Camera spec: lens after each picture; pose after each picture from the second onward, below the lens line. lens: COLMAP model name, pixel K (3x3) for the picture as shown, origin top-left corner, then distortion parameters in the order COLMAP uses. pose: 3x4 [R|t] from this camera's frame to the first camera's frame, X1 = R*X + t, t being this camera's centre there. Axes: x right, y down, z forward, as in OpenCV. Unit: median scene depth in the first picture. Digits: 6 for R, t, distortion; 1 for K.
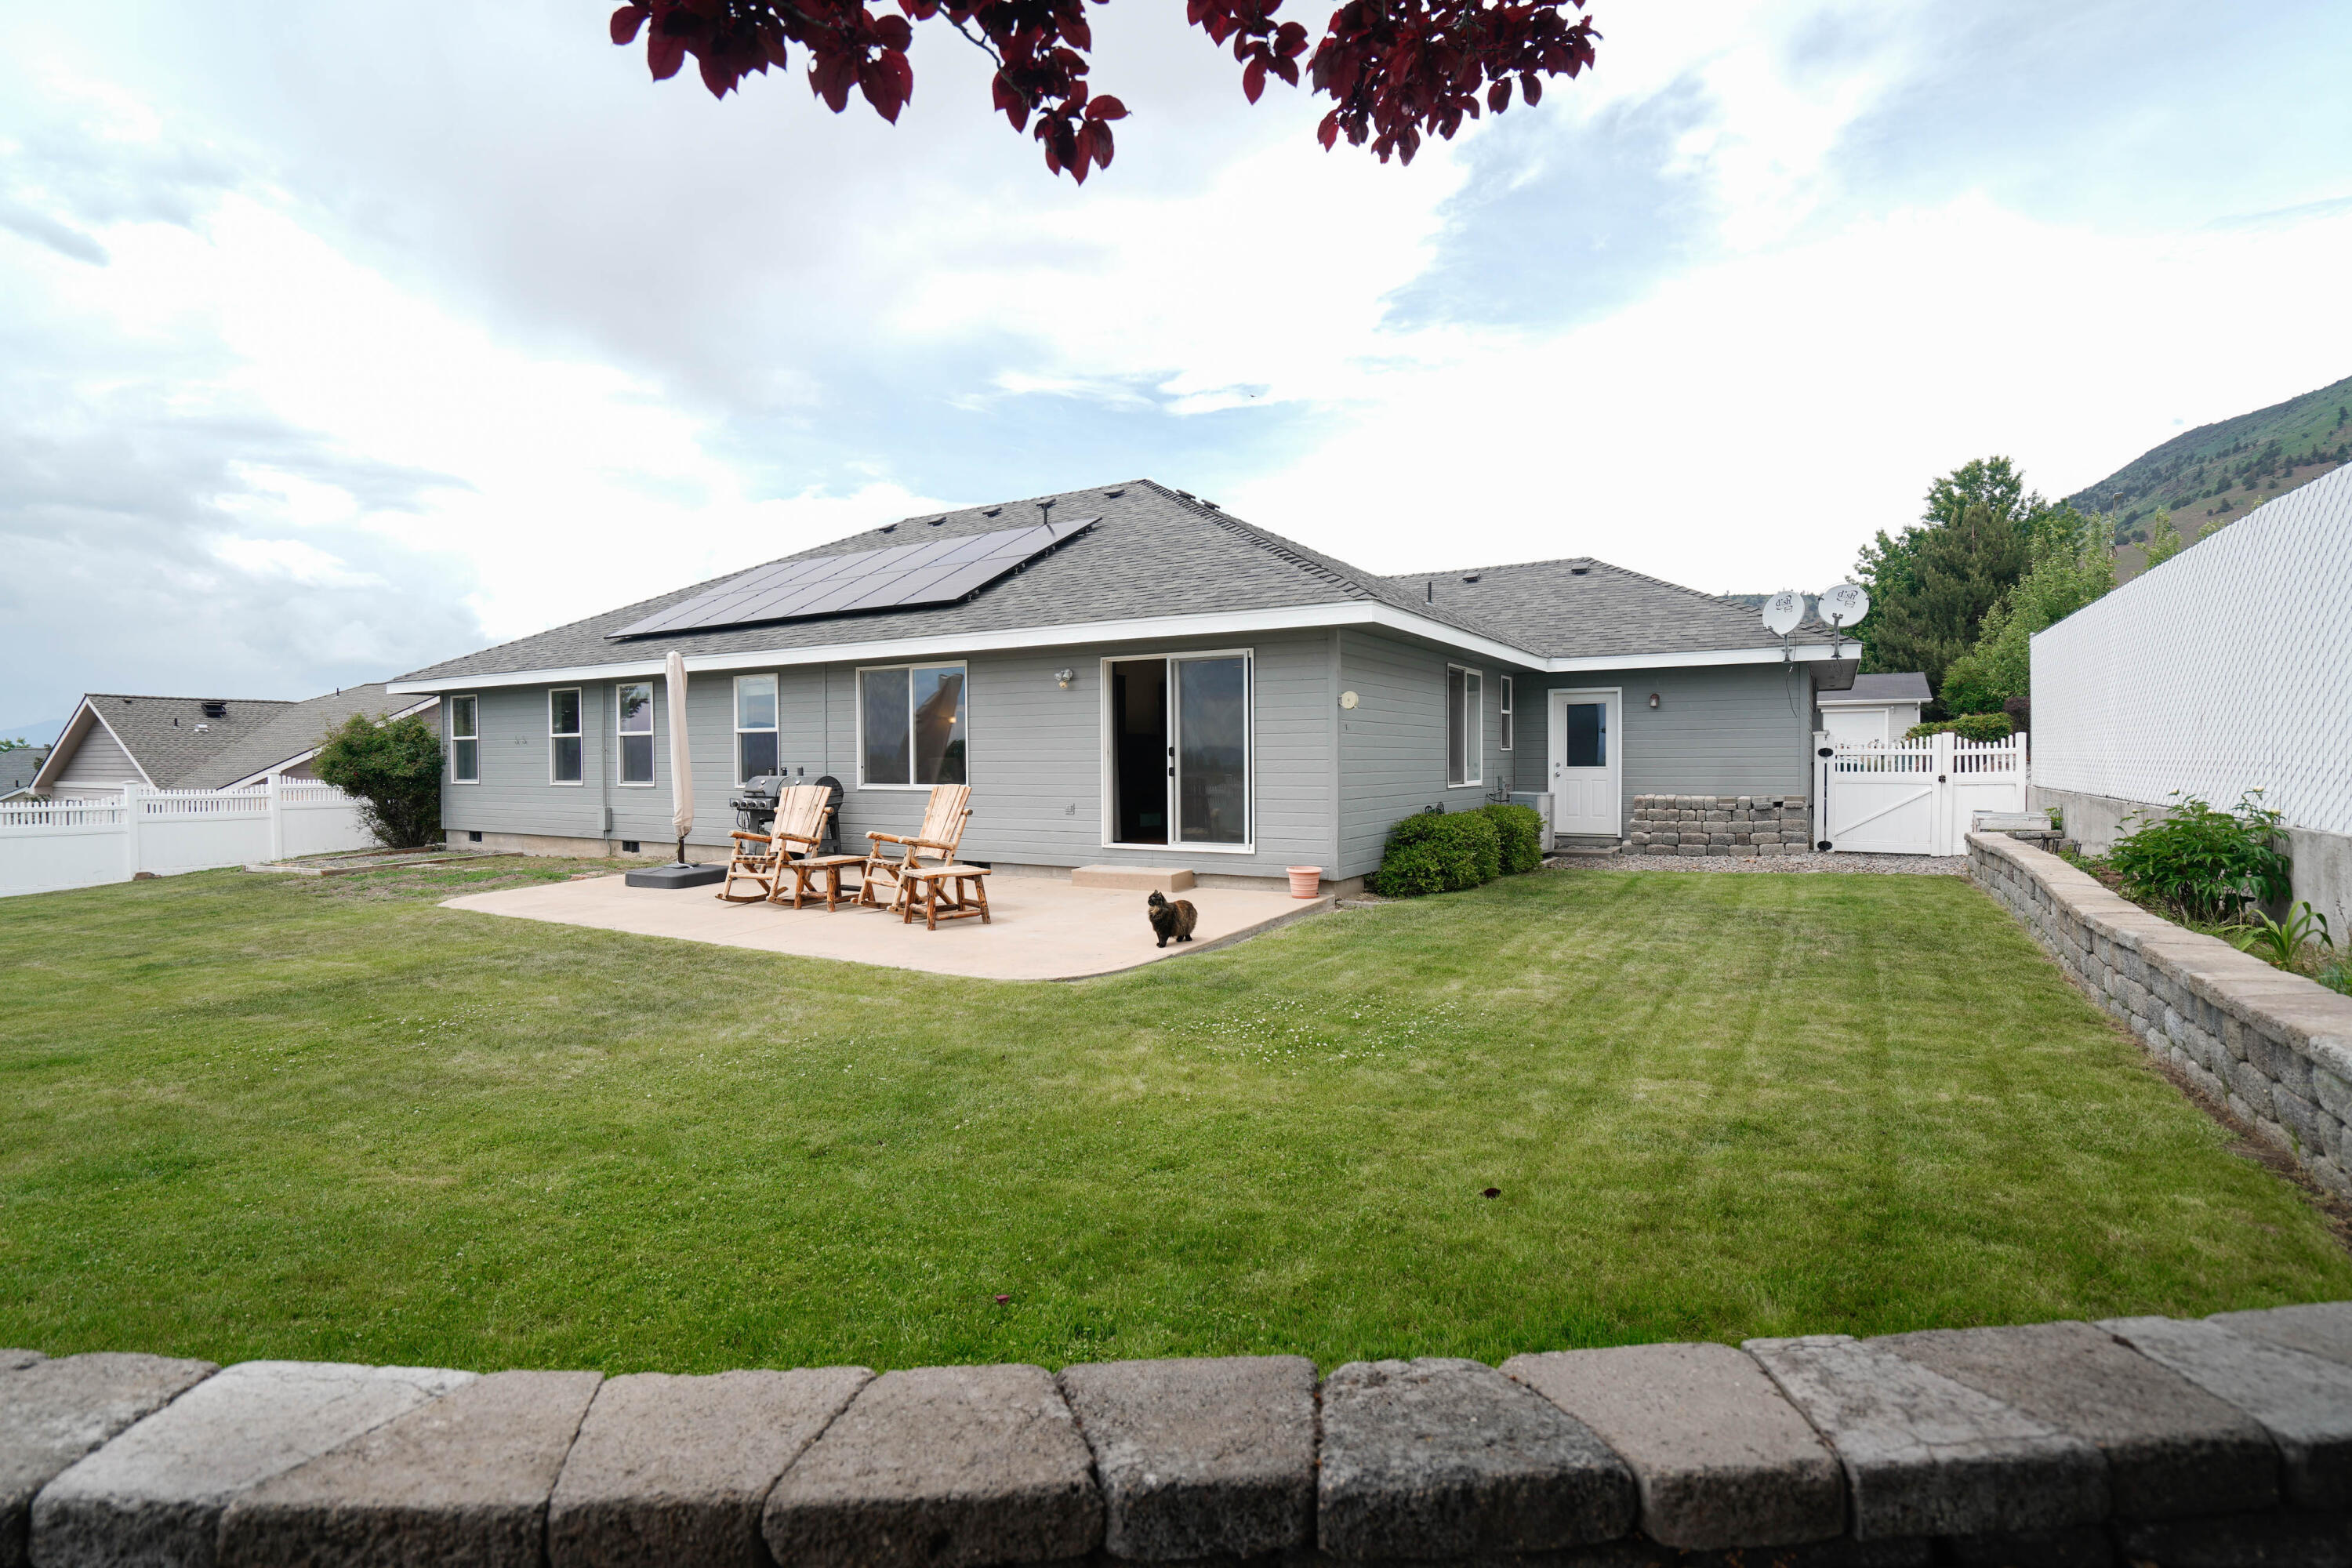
lens RADIAL K [[1080.4, 0, 1176.1], [0, 1080.4, 781.5], [0, 0, 1]] dist [-0.000416, -0.000016]
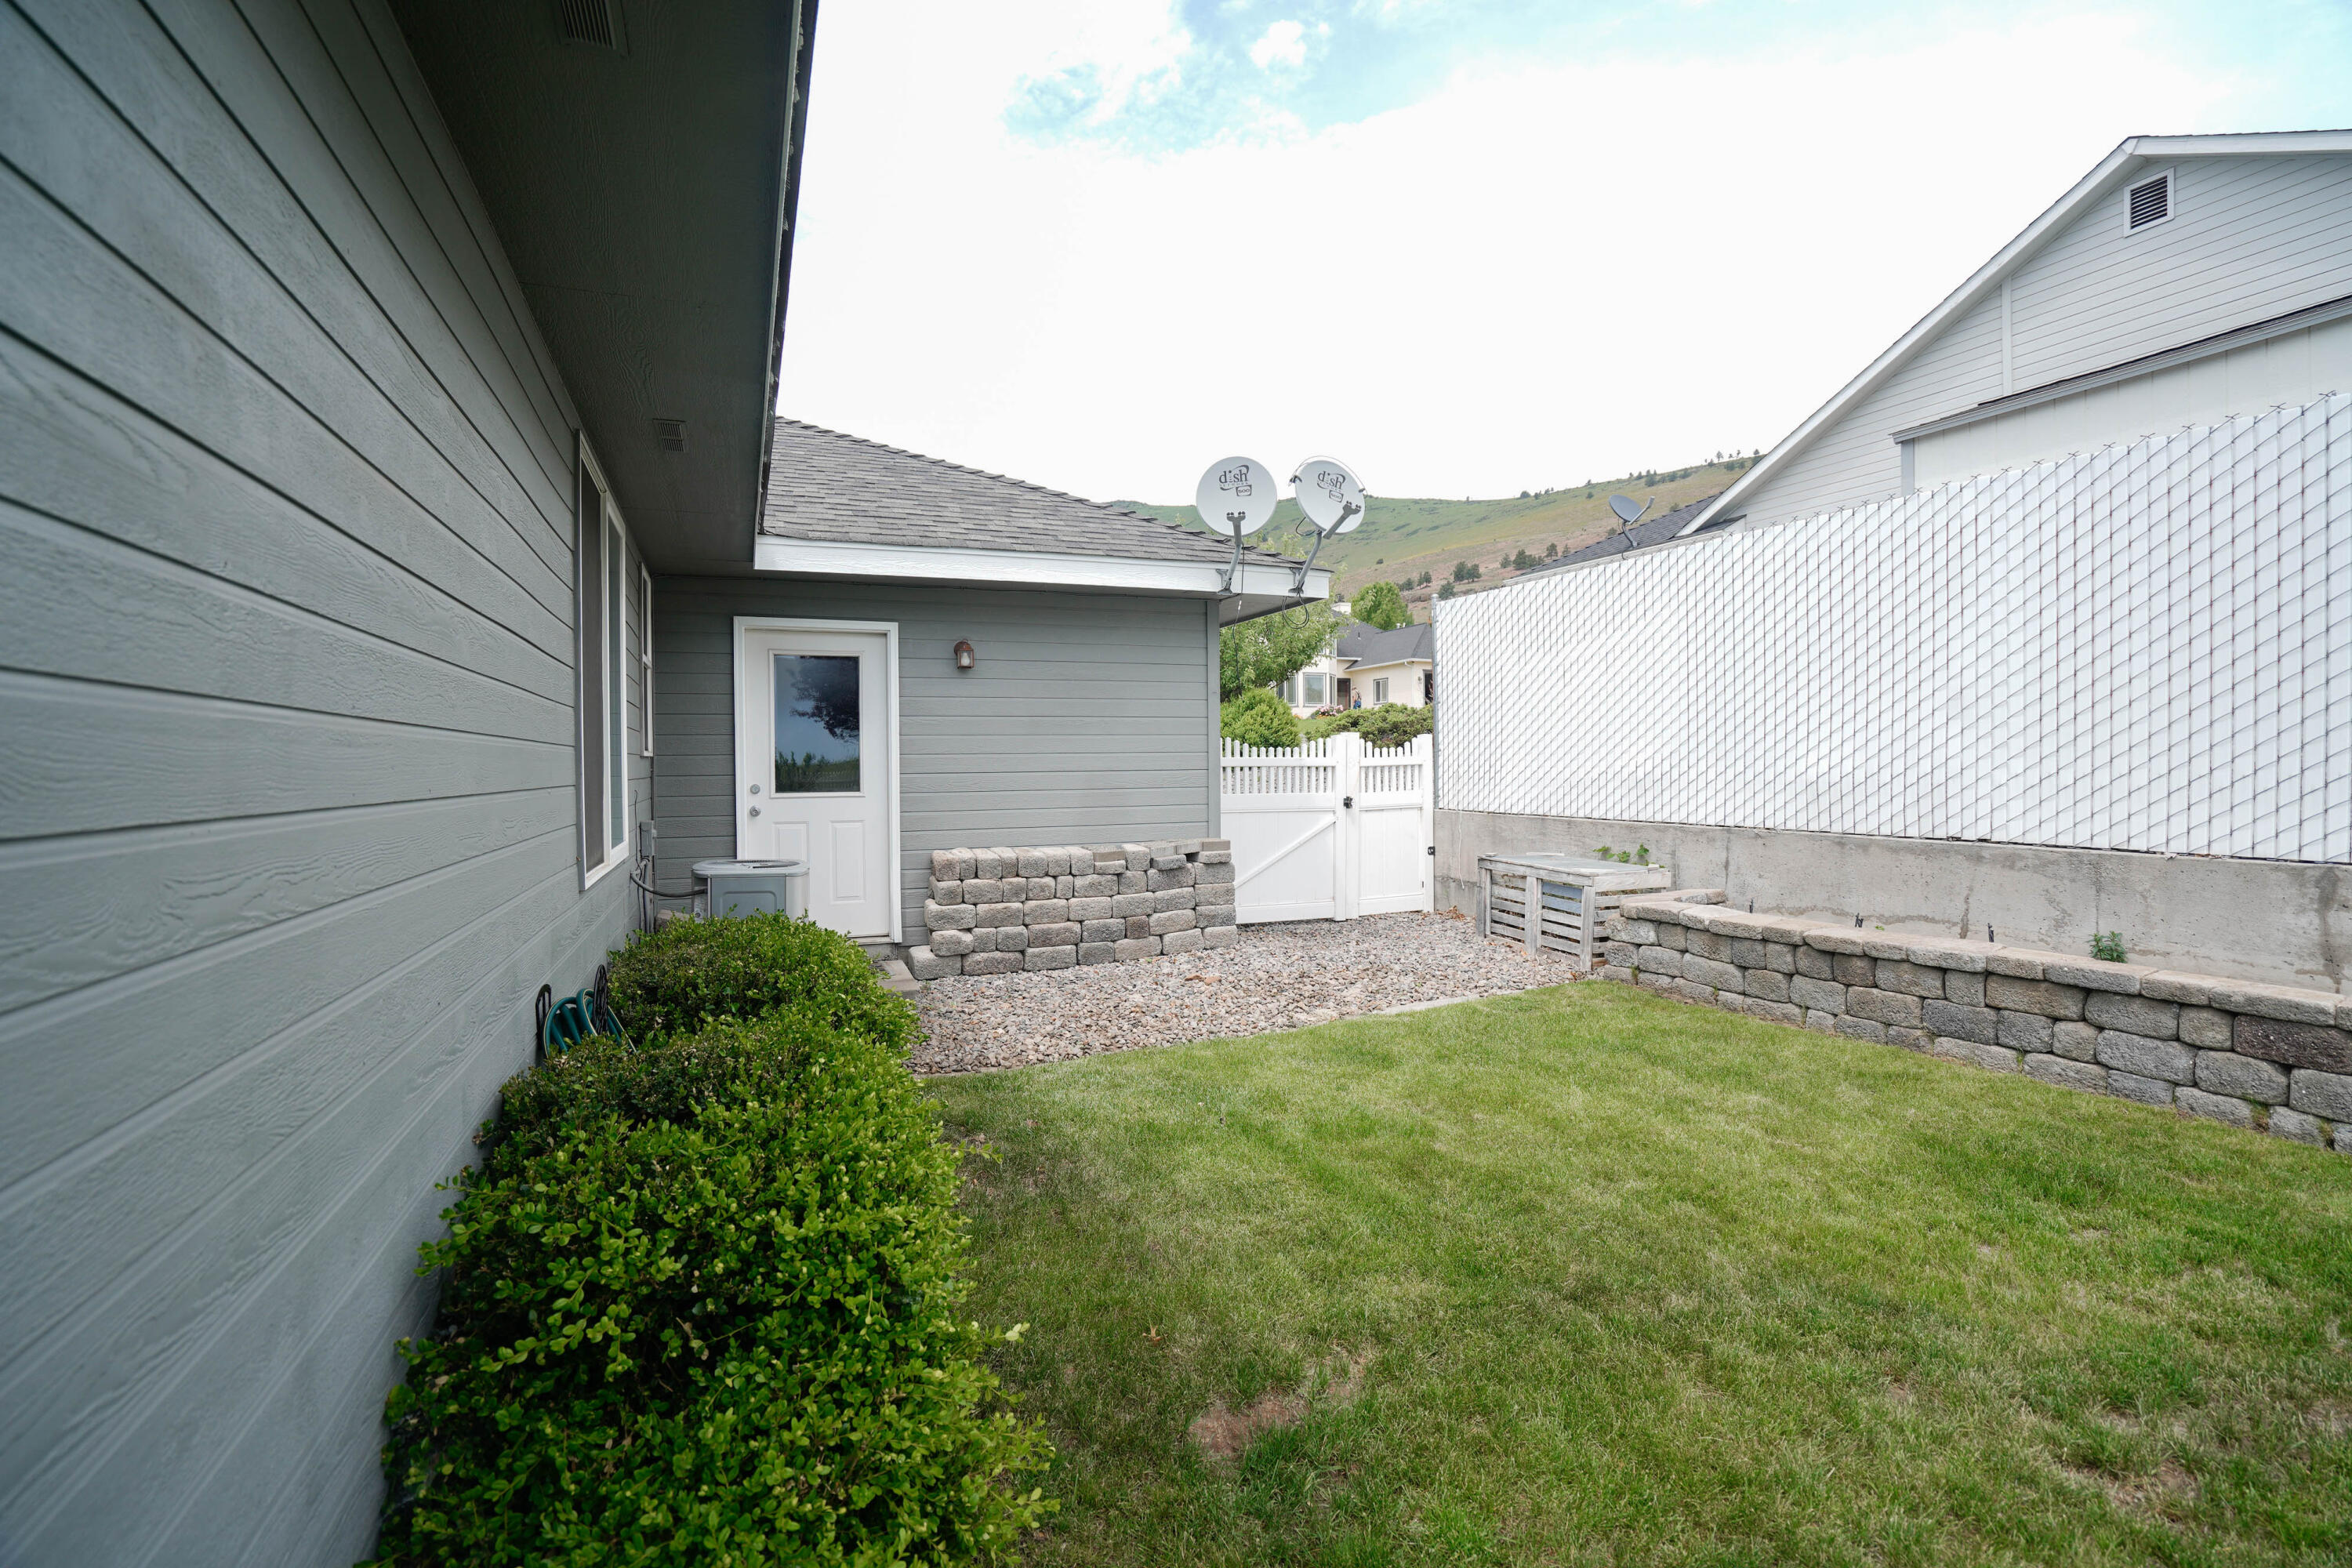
lens RADIAL K [[1080.4, 0, 1173.4], [0, 1080.4, 780.4], [0, 0, 1]] dist [-0.000416, -0.000016]
pose [[0.604155, -0.014819, 0.796729, 0.113199], [0.020075, 0.999793, 0.003373, -0.018880], [-0.796614, 0.013957, 0.604328, 0.645421]]
